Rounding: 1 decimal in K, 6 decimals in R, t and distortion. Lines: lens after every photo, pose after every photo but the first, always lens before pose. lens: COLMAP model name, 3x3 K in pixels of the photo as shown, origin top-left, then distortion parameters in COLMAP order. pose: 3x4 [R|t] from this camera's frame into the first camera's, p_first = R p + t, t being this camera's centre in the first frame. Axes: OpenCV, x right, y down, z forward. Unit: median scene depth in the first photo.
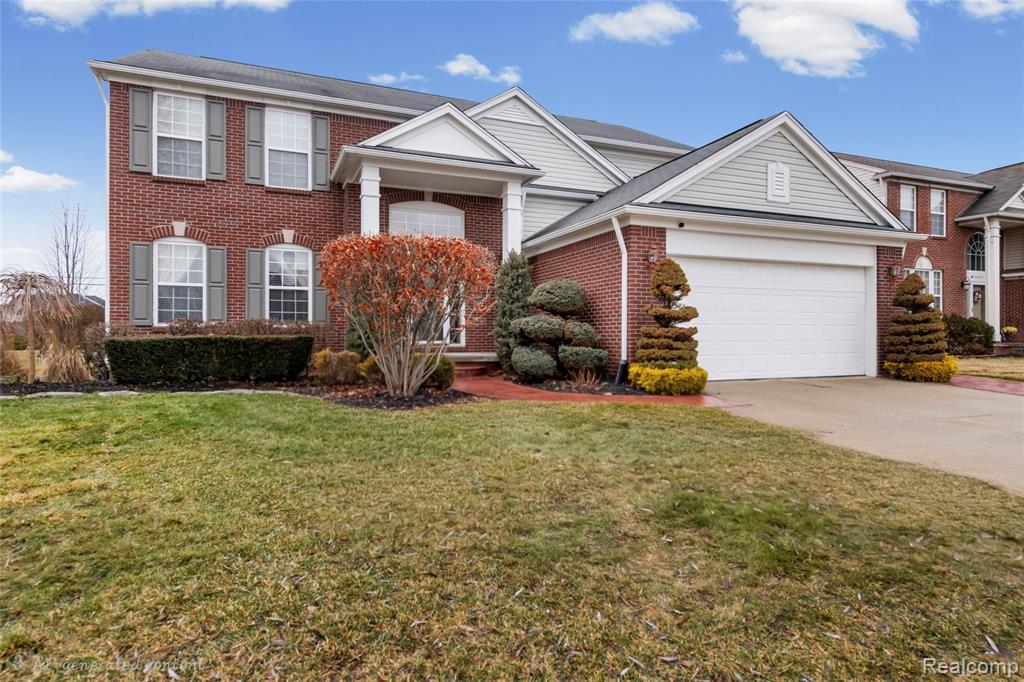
lens RADIAL K [[585.5, 0, 521.4], [0, 585.5, 341.5], [0, 0, 1]] dist [0.019445, -0.000047]
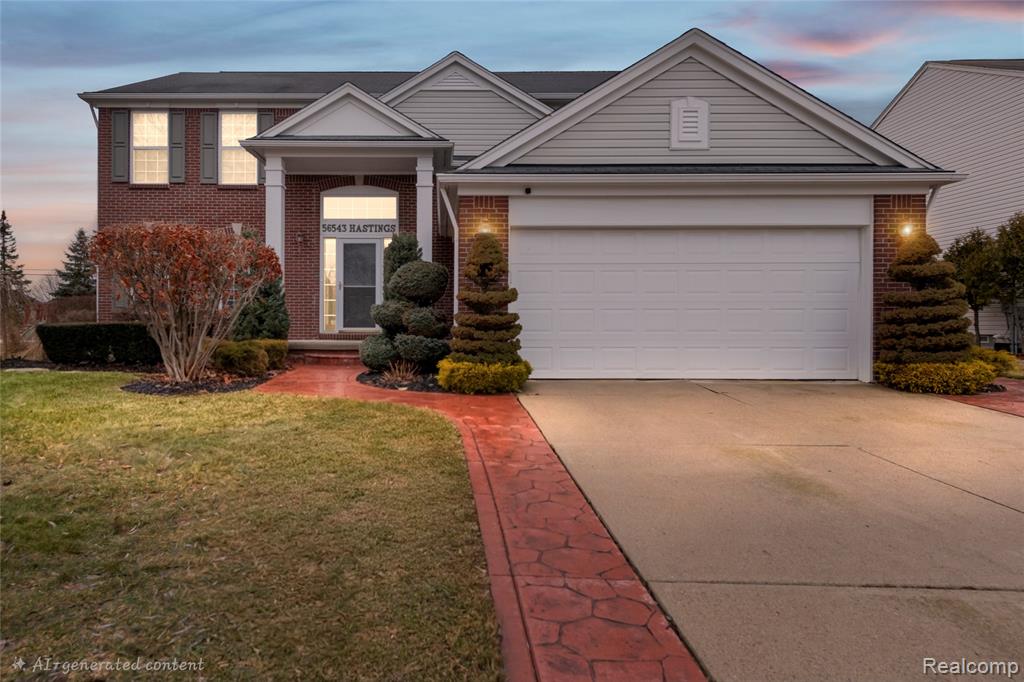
lens RADIAL K [[619.6, 0, 510.3], [0, 619.6, 333.4], [0, 0, 1]] dist [0.020789, -0.001404]
pose [[0.919546, 0.009106, -0.392876, 0.526592], [-0.005444, 0.999931, 0.010433, -0.004291], [0.392944, -0.007455, 0.919532, 0.157051]]
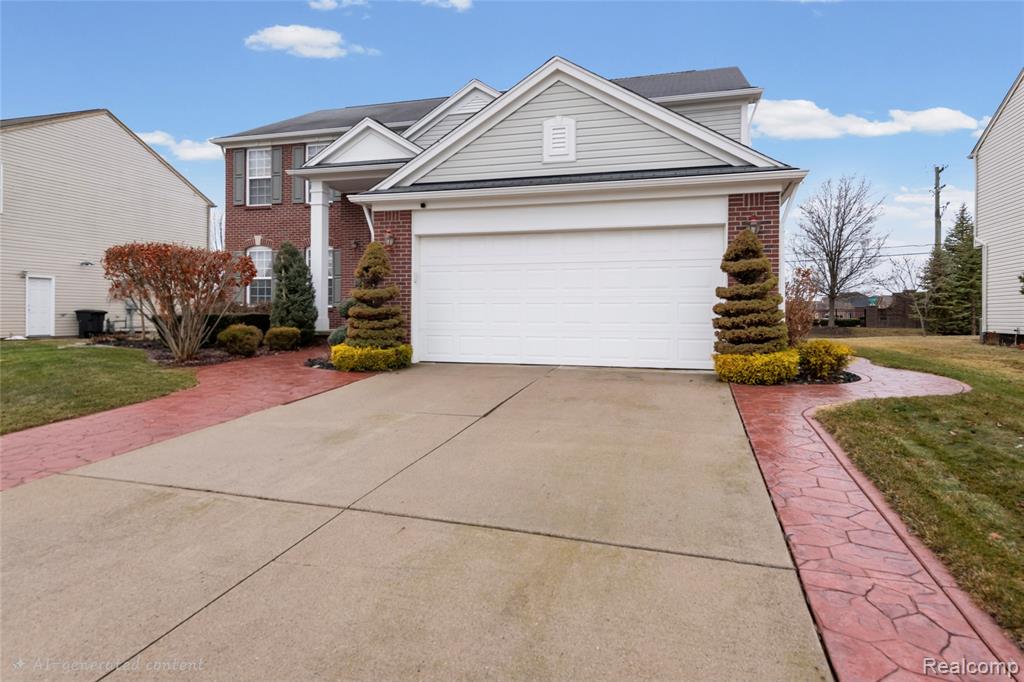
lens RADIAL K [[585.5, 0, 510.5], [0, 585.5, 320.9], [0, 0, 1]] dist [0.019445, -0.000047]
pose [[0.780794, 0.012585, -0.624661, 0.897274], [-0.010353, 0.999920, 0.007205, -0.008147], [0.624702, 0.000841, 0.780862, 0.272278]]
